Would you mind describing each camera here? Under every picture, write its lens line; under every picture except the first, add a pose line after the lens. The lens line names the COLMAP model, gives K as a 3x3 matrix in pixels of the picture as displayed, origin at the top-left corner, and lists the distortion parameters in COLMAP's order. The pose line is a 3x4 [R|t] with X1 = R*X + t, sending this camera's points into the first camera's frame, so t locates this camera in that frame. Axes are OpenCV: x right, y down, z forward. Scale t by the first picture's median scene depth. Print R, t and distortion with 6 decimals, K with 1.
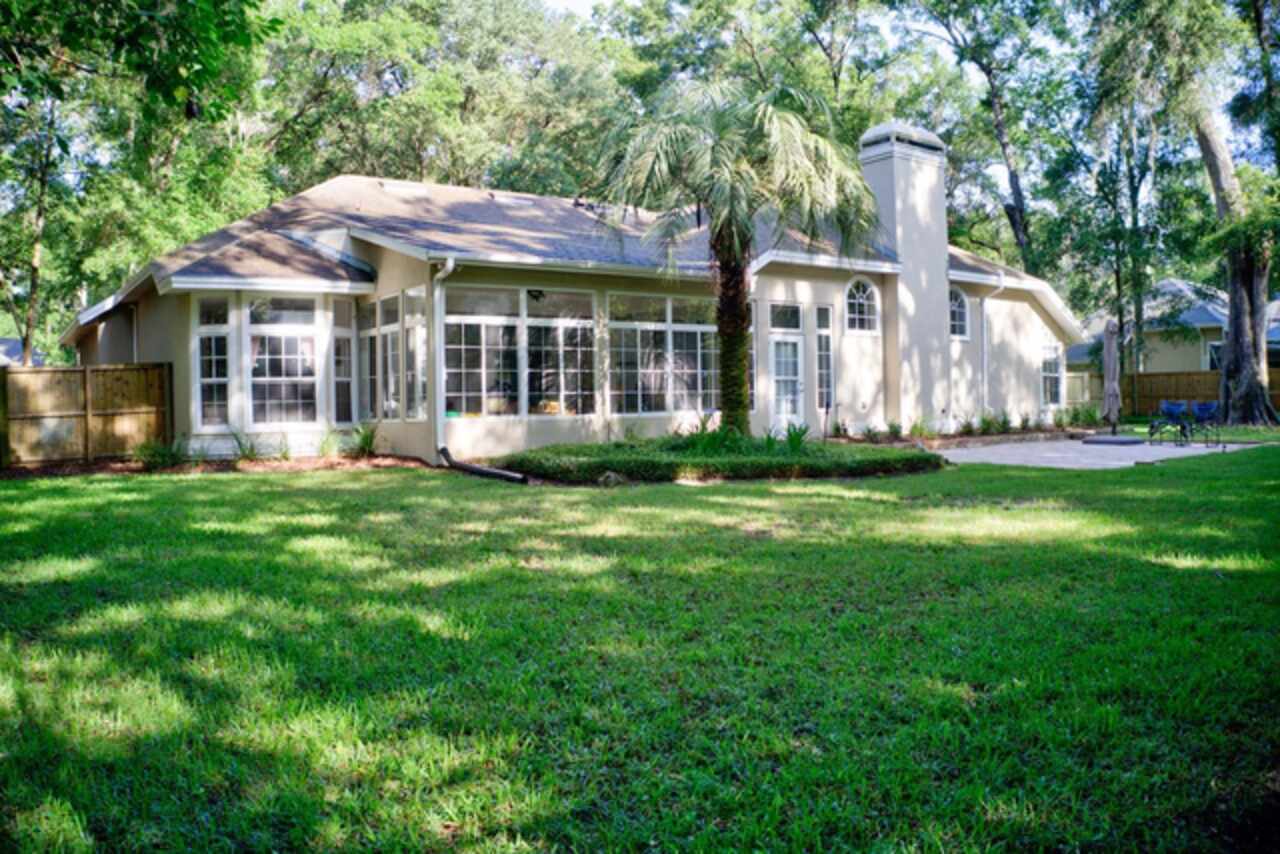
lens RADIAL K [[1003.4, 0, 640.0], [0, 1003.4, 427.0], [0, 0, 1]] dist [-0.194399, 0.019219]
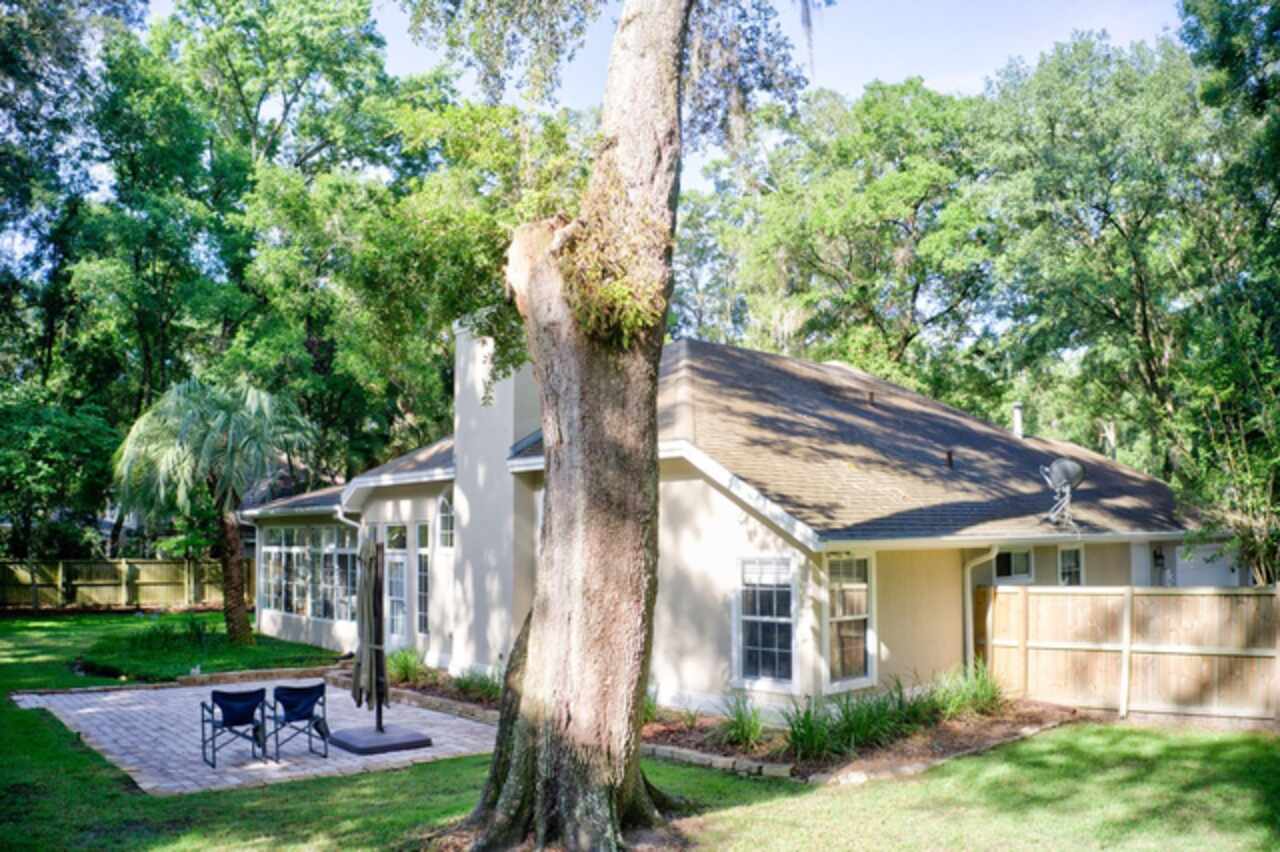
lens RADIAL K [[1003.4, 0, 640.0], [0, 1003.4, 426.0], [0, 0, 1]] dist [-0.194399, 0.019219]
pose [[0.112688, -0.089992, -0.989547, 1.098251], [-0.007804, 0.995779, -0.091447, -0.124855], [0.993600, 0.018028, 0.111510, 1.065645]]
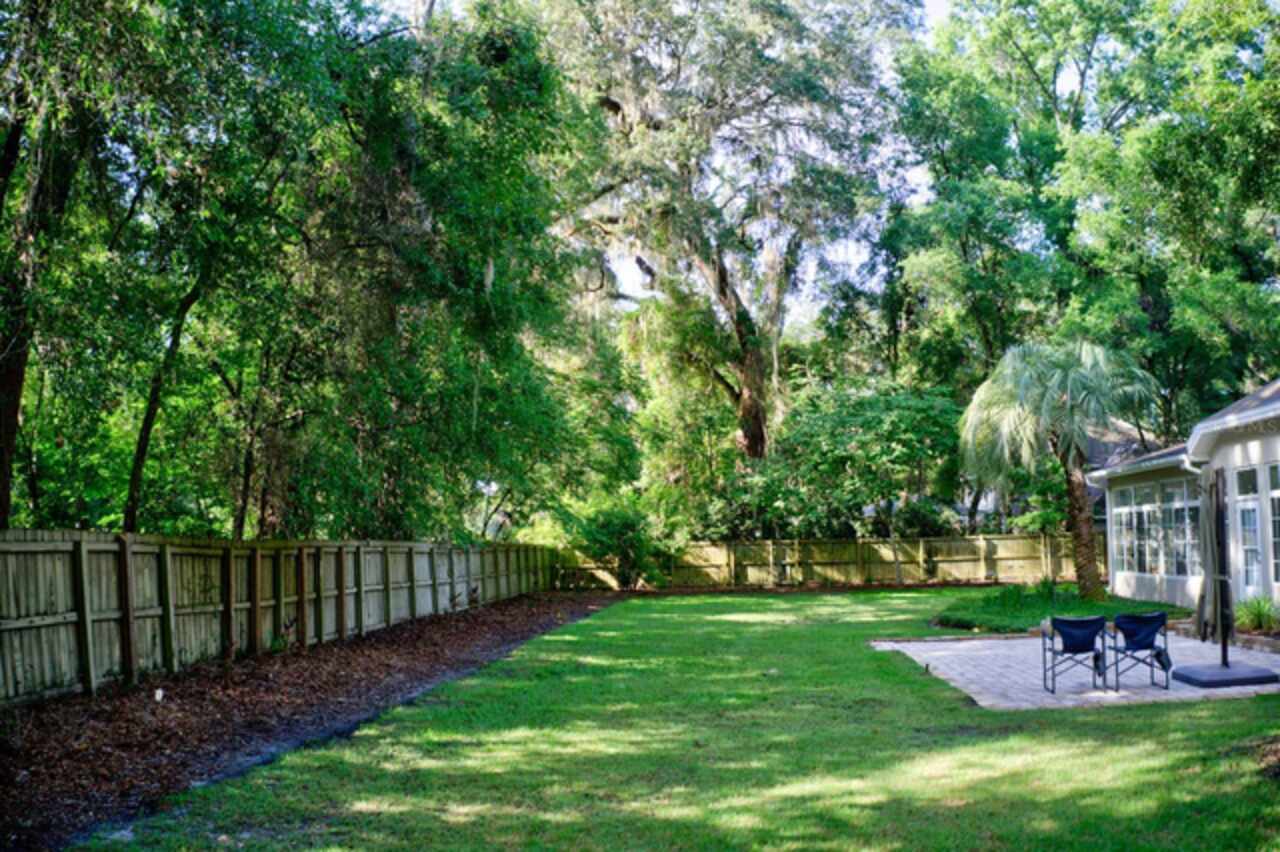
lens RADIAL K [[1003.4, 0, 640.0], [0, 1003.4, 426.0], [0, 0, 1]] dist [-0.194399, 0.019219]
pose [[-0.662432, -0.054897, -0.747108, 1.103094], [0.014720, 0.996165, -0.086249, -0.091053], [0.748977, -0.068131, -0.659083, 1.081439]]
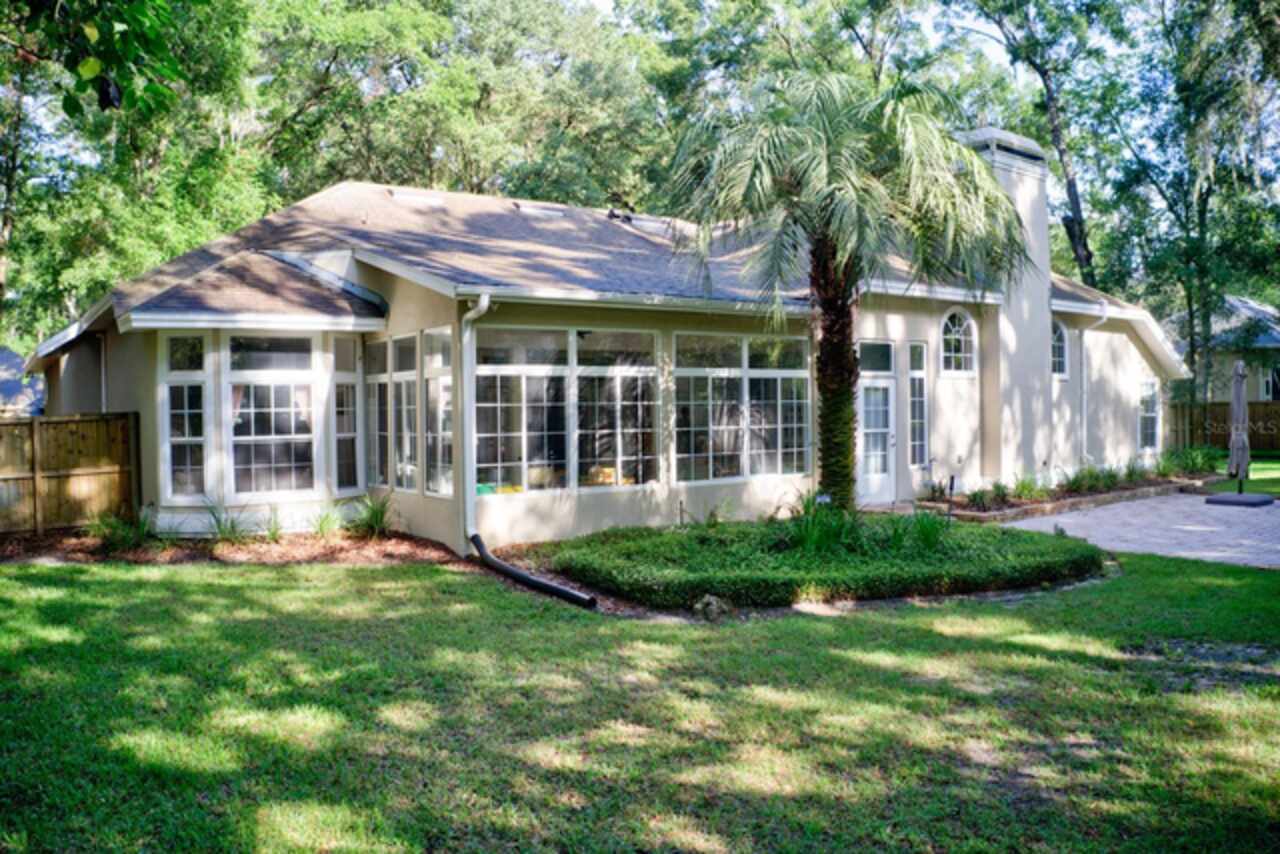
lens RADIAL K [[1003.4, 0, 640.0], [0, 1003.4, 427.0], [0, 0, 1]] dist [-0.194399, 0.019219]
pose [[0.999988, 0.004674, -0.001655, -0.048045], [-0.004677, 0.999987, -0.001803, -0.046476], [0.001646, 0.001811, 0.999997, 0.155462]]
